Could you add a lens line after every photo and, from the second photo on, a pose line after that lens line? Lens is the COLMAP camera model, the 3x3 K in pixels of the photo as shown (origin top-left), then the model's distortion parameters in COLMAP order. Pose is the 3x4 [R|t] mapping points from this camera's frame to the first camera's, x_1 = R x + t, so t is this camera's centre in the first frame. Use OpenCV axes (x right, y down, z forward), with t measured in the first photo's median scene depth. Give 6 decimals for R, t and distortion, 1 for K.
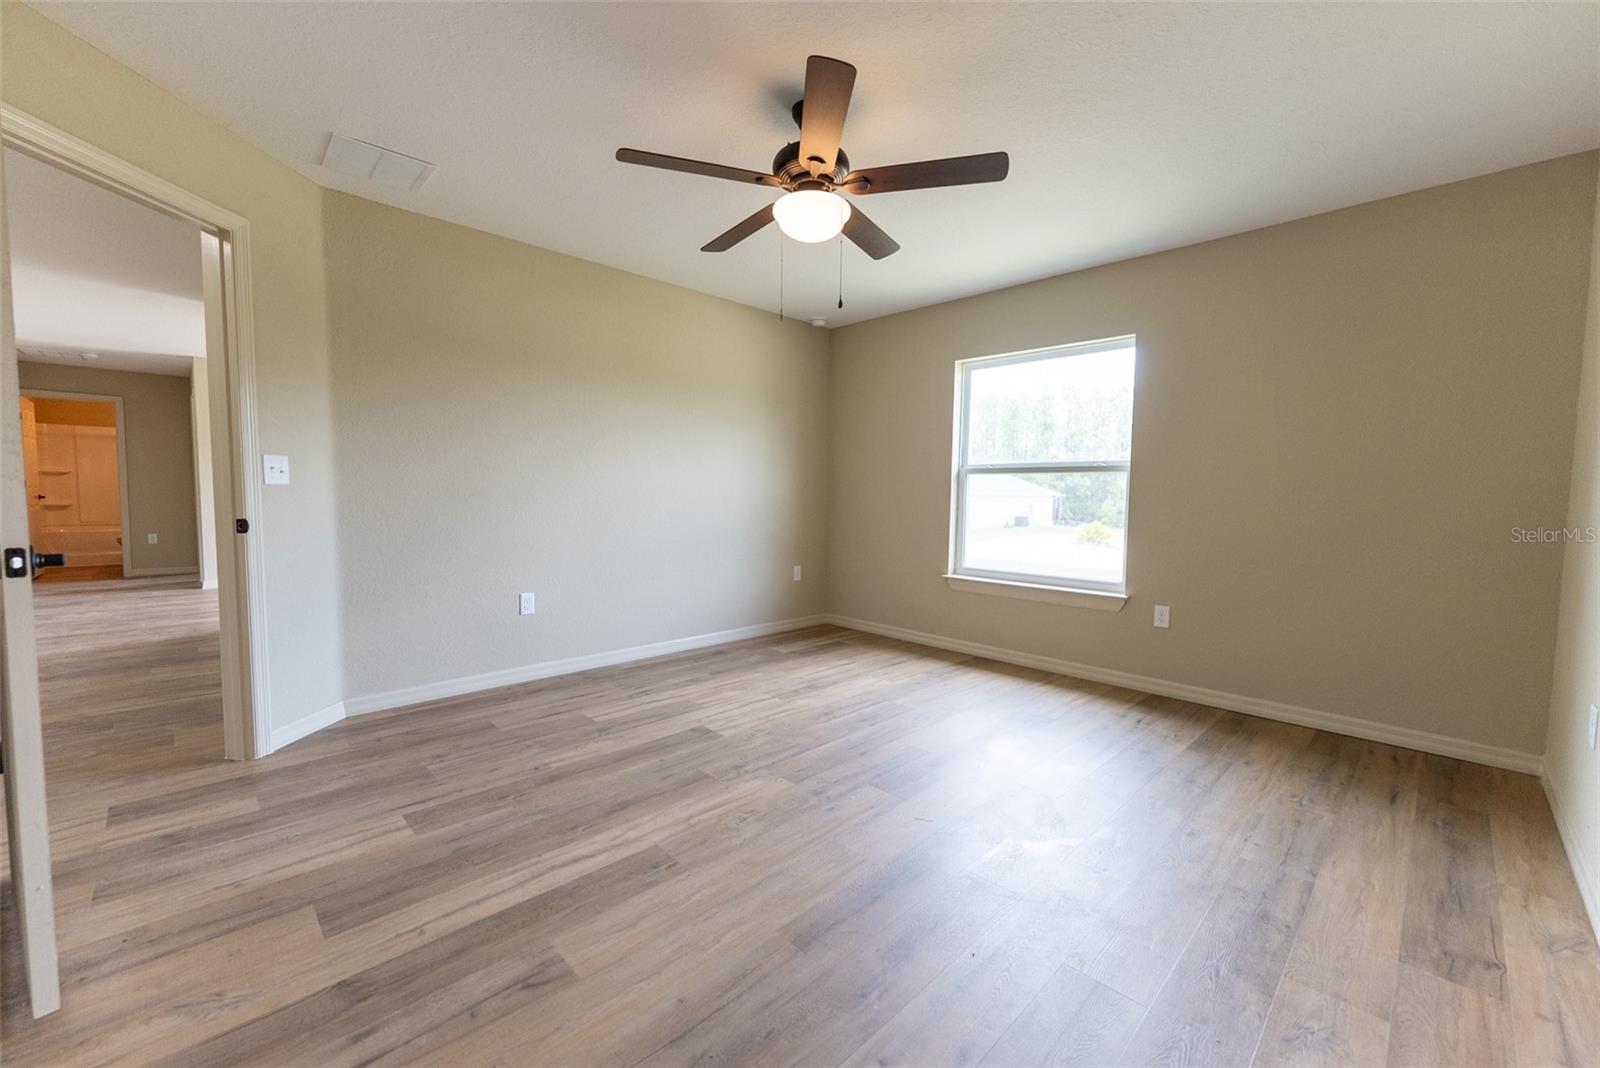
lens RADIAL K [[639.1, 0, 796.2], [0, 639.1, 528.4], [0, 0, 1]] dist [-0.001502, -0.000737]
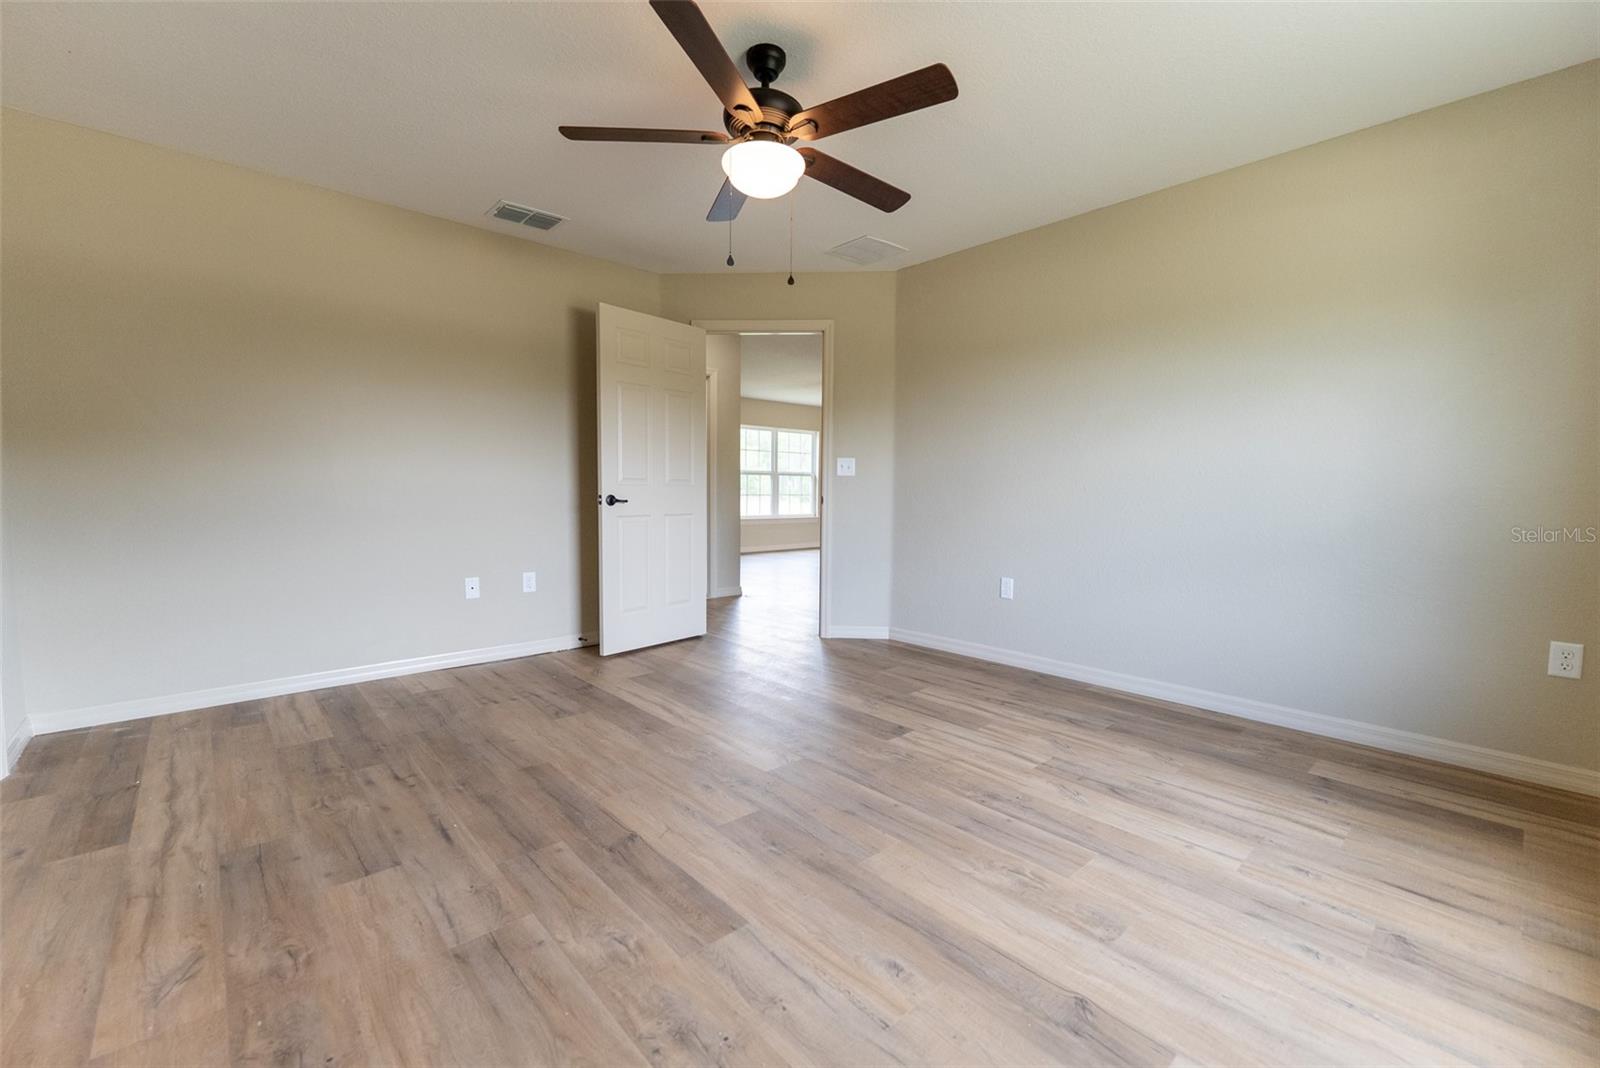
lens RADIAL K [[639.1, 0, 790.3], [0, 639.1, 537.5], [0, 0, 1]] dist [-0.001502, -0.000737]
pose [[-0.018486, 0.068846, -0.997456, 0.667750], [-0.064431, 0.995471, 0.069903, -0.014595], [0.997751, 0.065559, -0.013966, 0.735457]]
